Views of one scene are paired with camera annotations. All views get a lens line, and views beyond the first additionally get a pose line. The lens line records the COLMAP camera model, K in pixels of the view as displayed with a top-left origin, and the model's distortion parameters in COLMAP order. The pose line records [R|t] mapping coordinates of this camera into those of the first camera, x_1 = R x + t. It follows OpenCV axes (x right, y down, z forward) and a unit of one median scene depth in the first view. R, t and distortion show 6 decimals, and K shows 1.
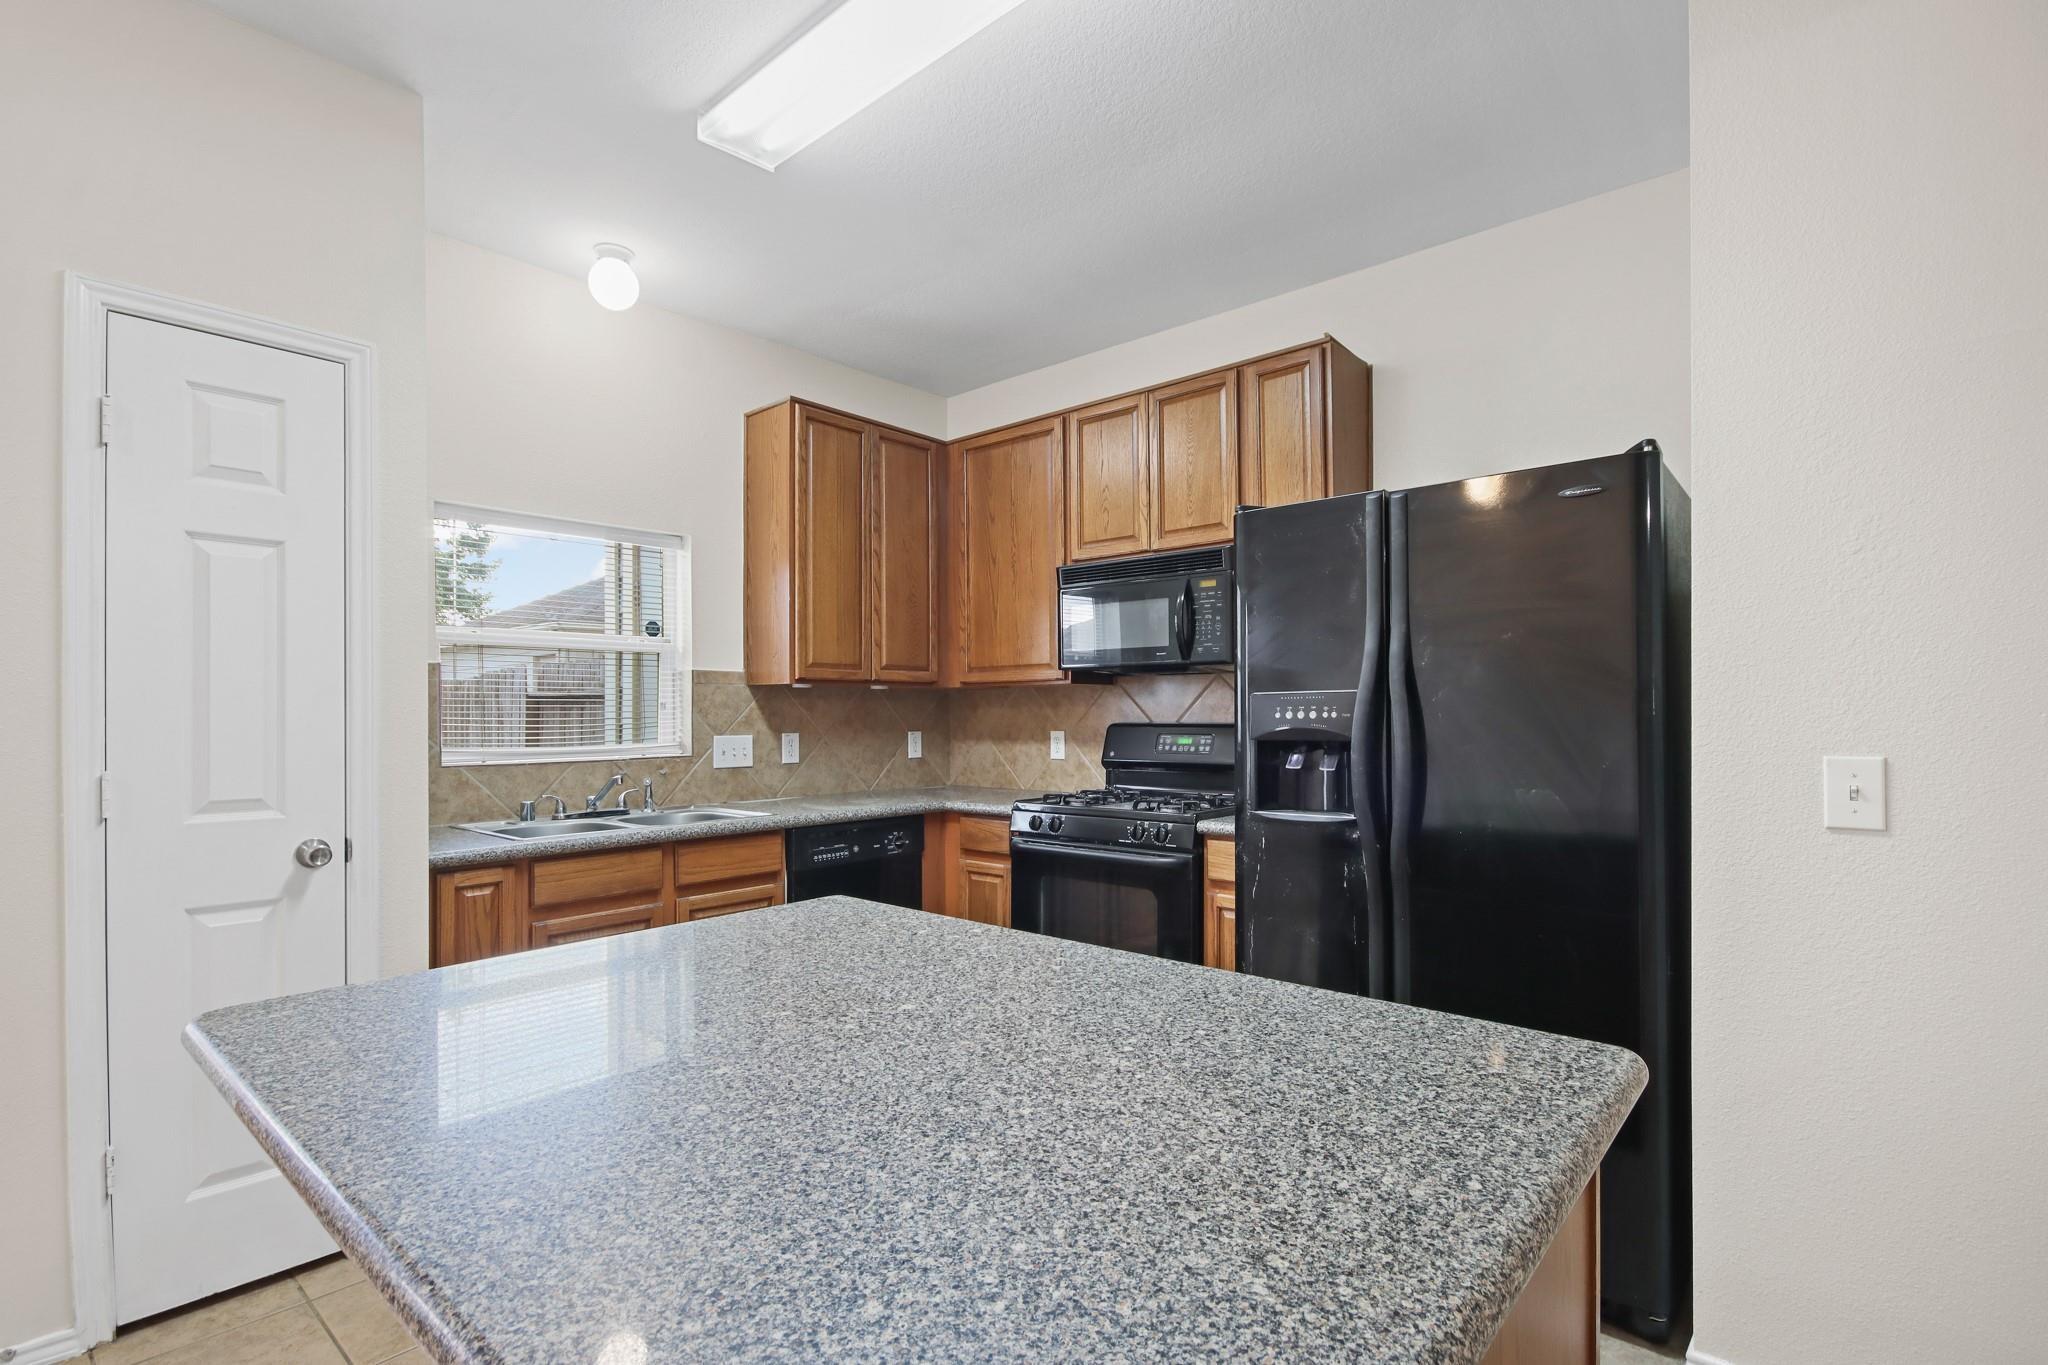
lens RADIAL K [[964.3, 0, 1020.8], [0, 964.3, 708.8], [0, 0, 1]] dist [-0.004142, -0.000791]
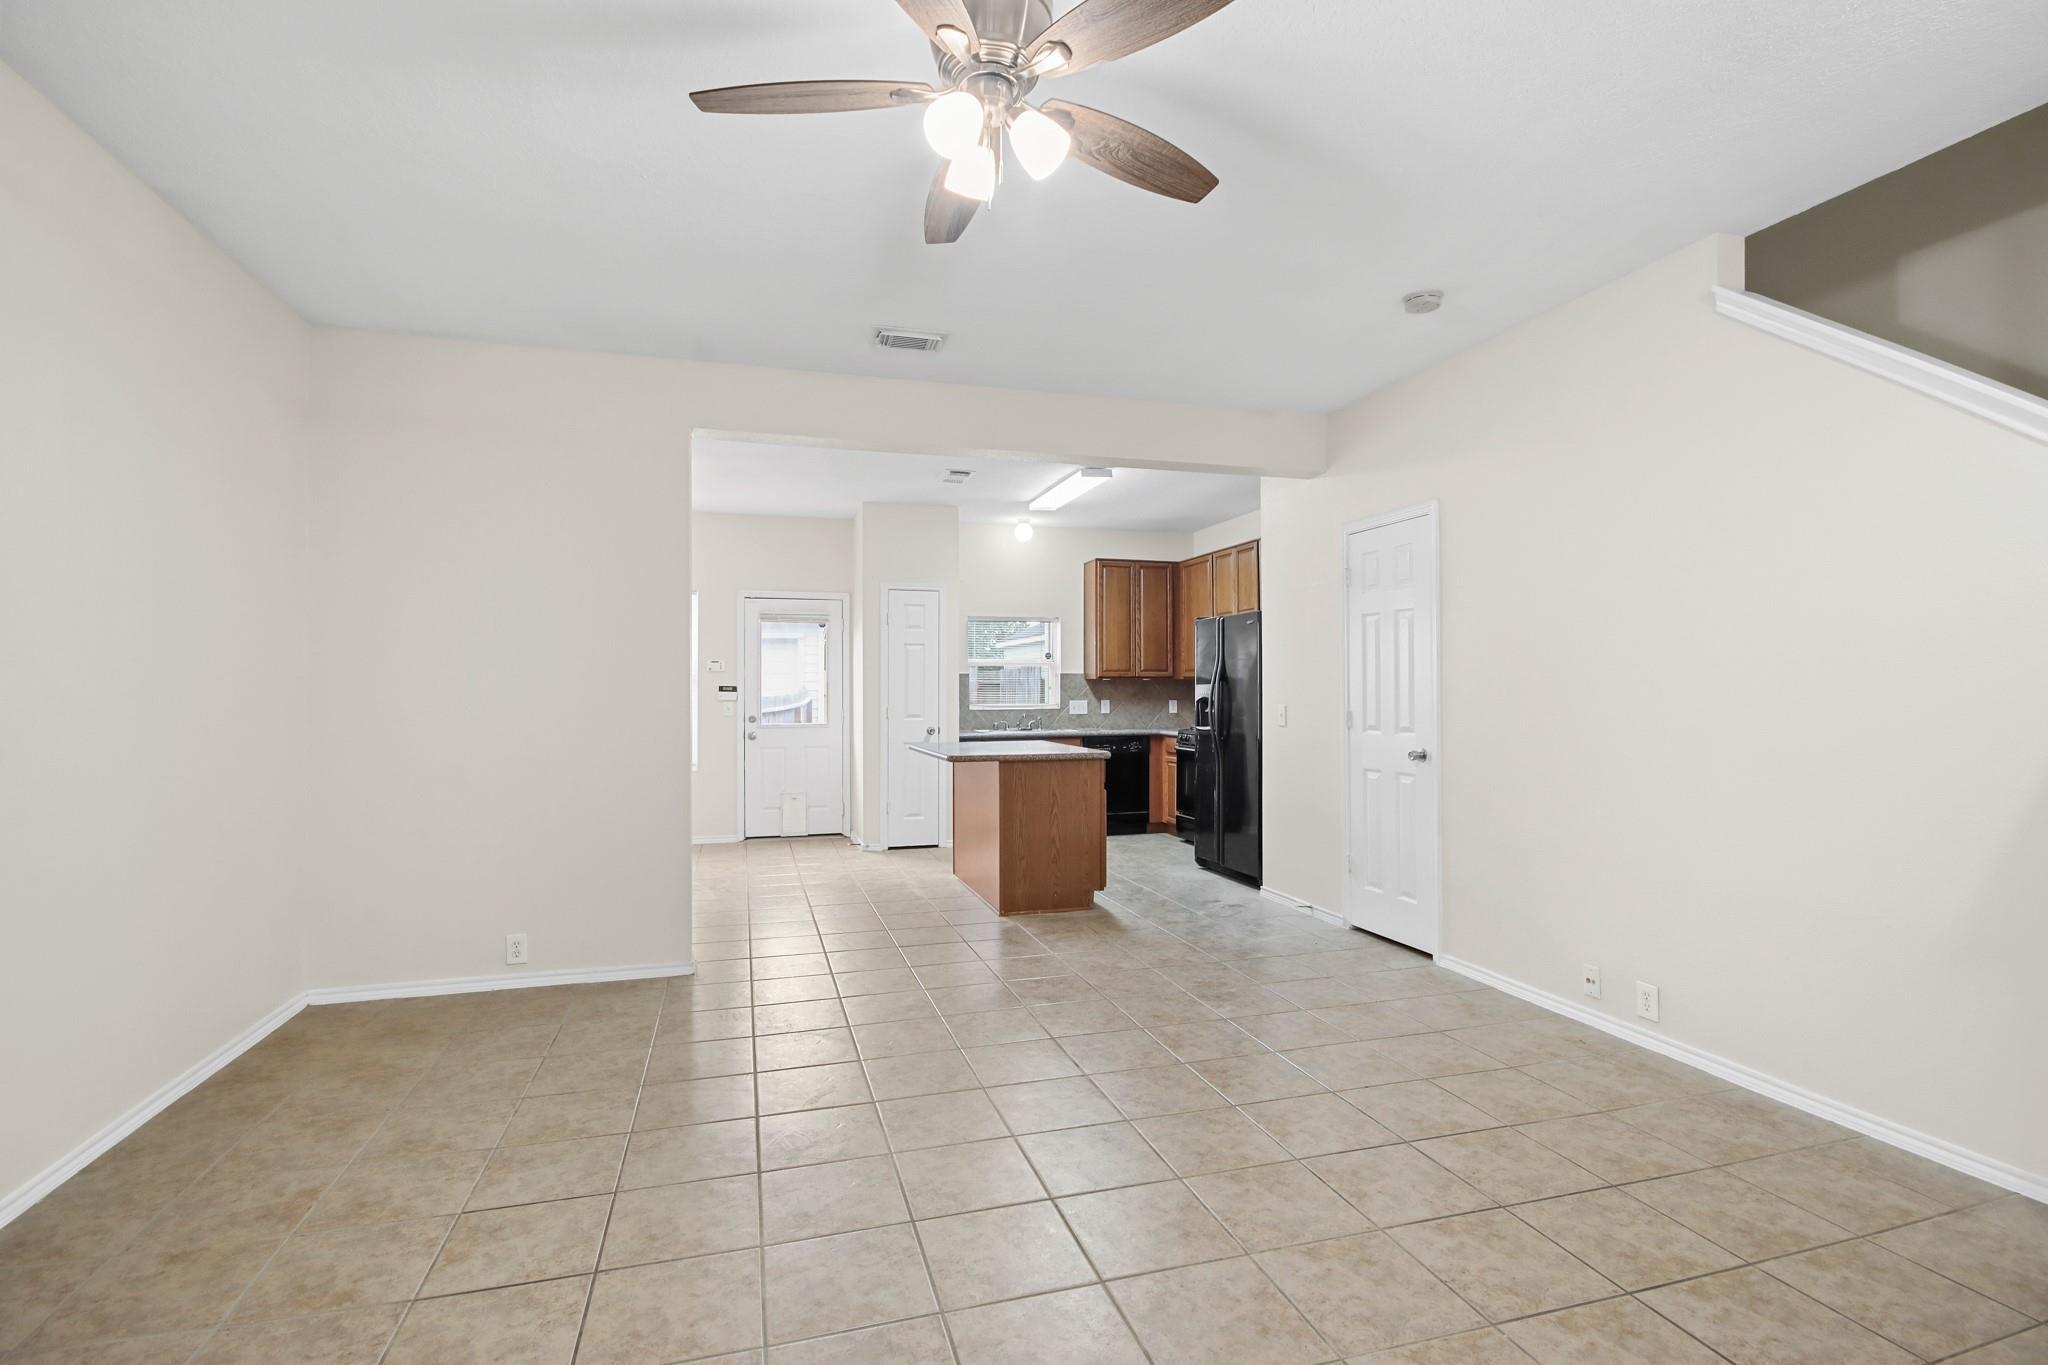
lens RADIAL K [[960.2, 0, 1024.0], [0, 960.2, 682.5], [0, 0, 1]] dist [0.001007, 0.000000]
pose [[0.848076, -0.001883, -0.529872, 0.956756], [0.000452, 0.999996, -0.002831, -0.011299], [0.529875, 0.002161, 0.848073, -1.217440]]
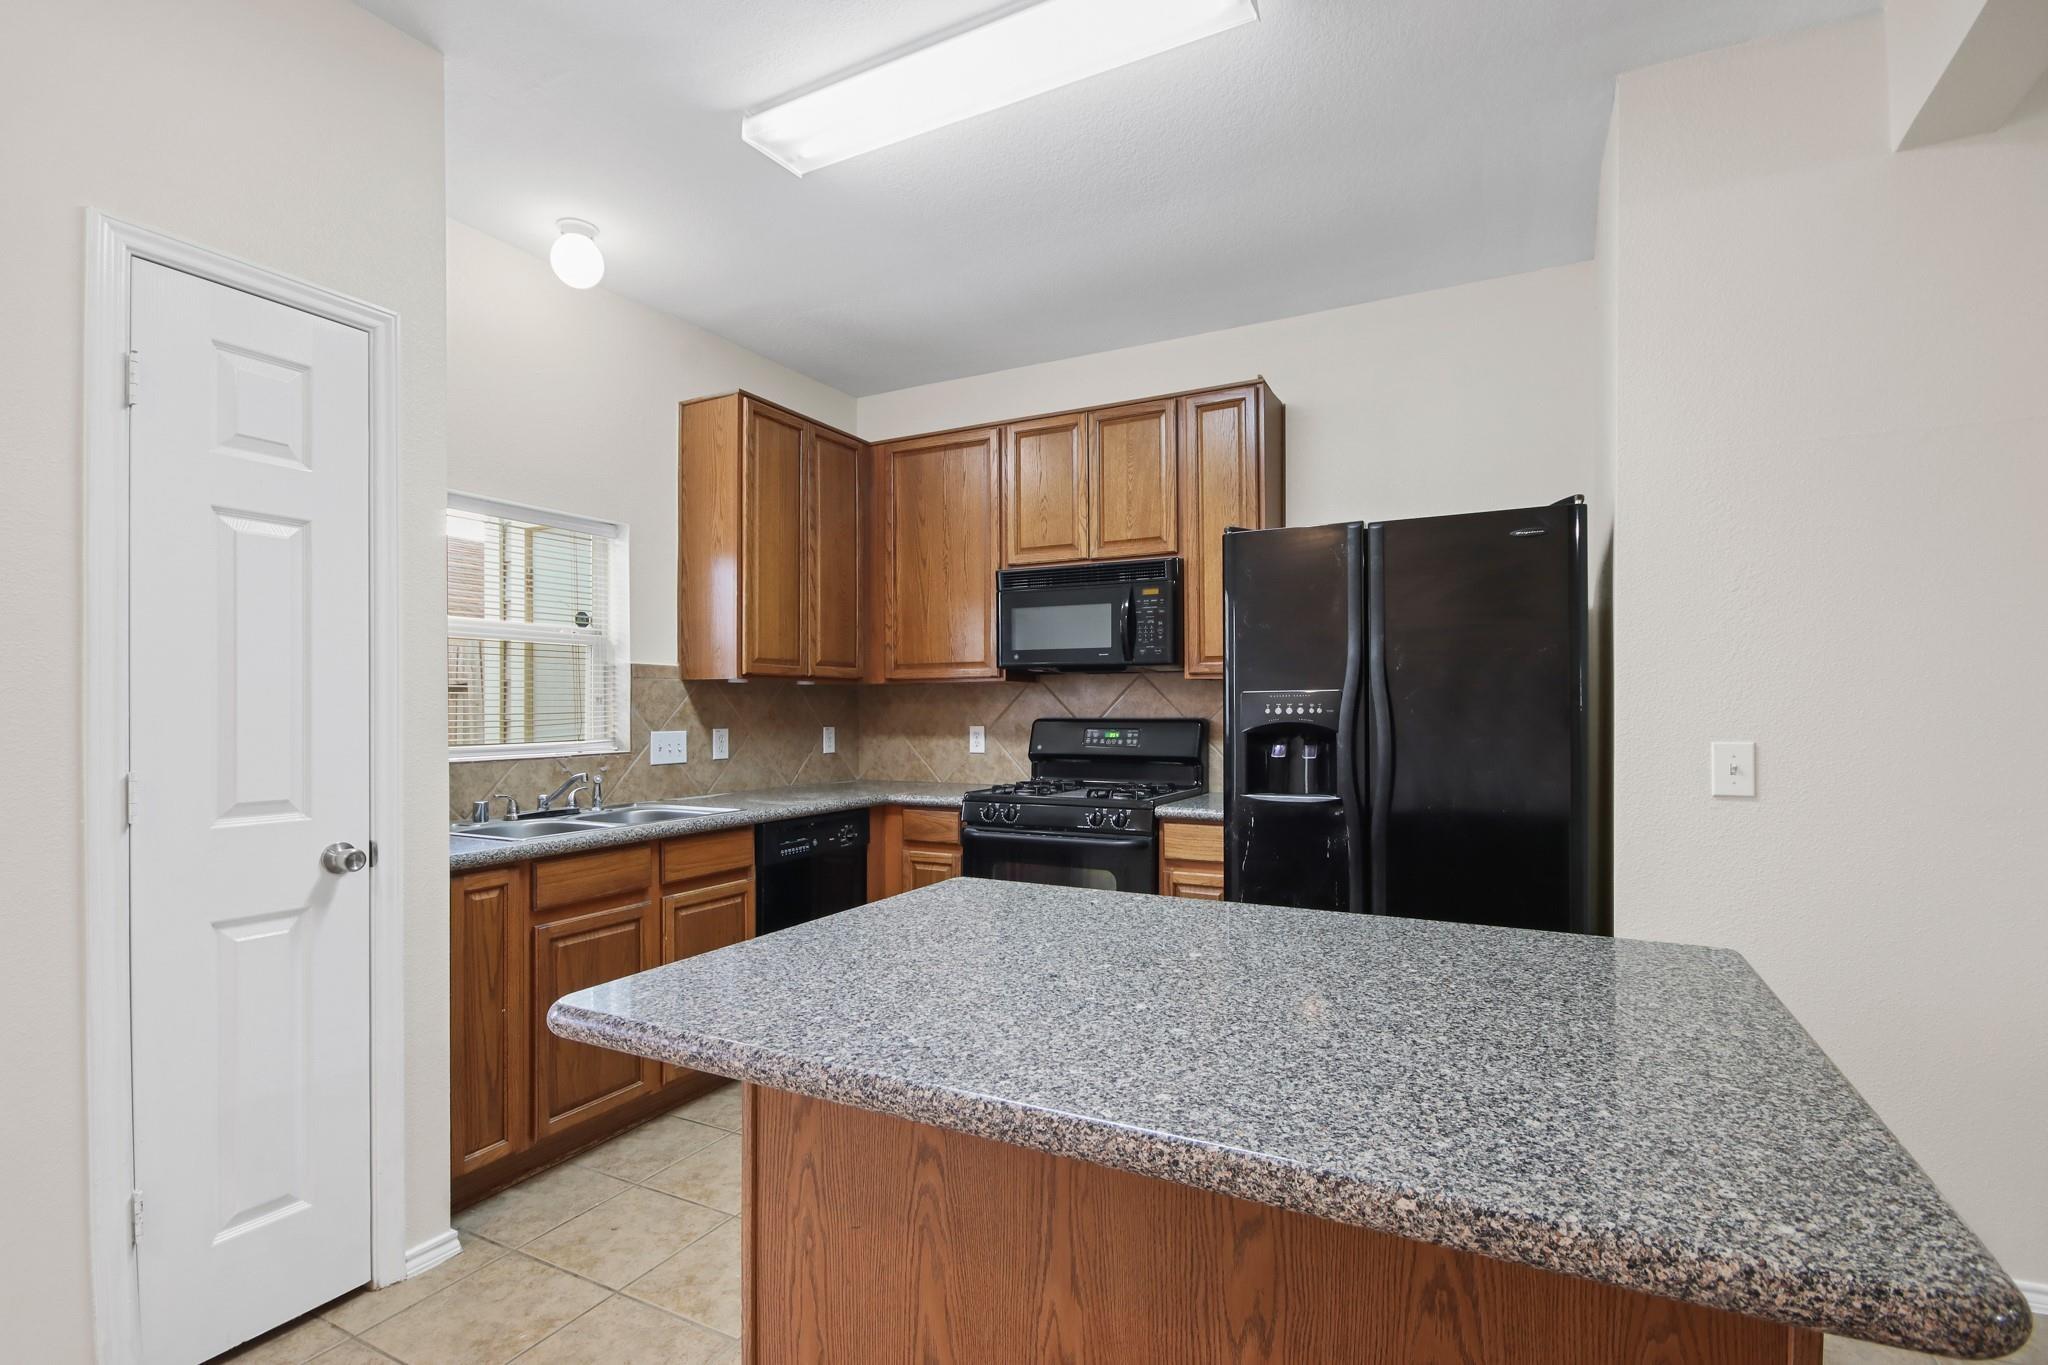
lens RADIAL K [[962.4, 0, 1018.0], [0, 962.4, 707.9], [0, 0, 1]] dist [-0.002278, -0.000860]
pose [[0.972529, 0.002351, 0.232771, -0.208737], [-0.003015, 0.999992, 0.002497, 0.000711], [-0.232763, -0.003130, 0.972528, -0.035489]]
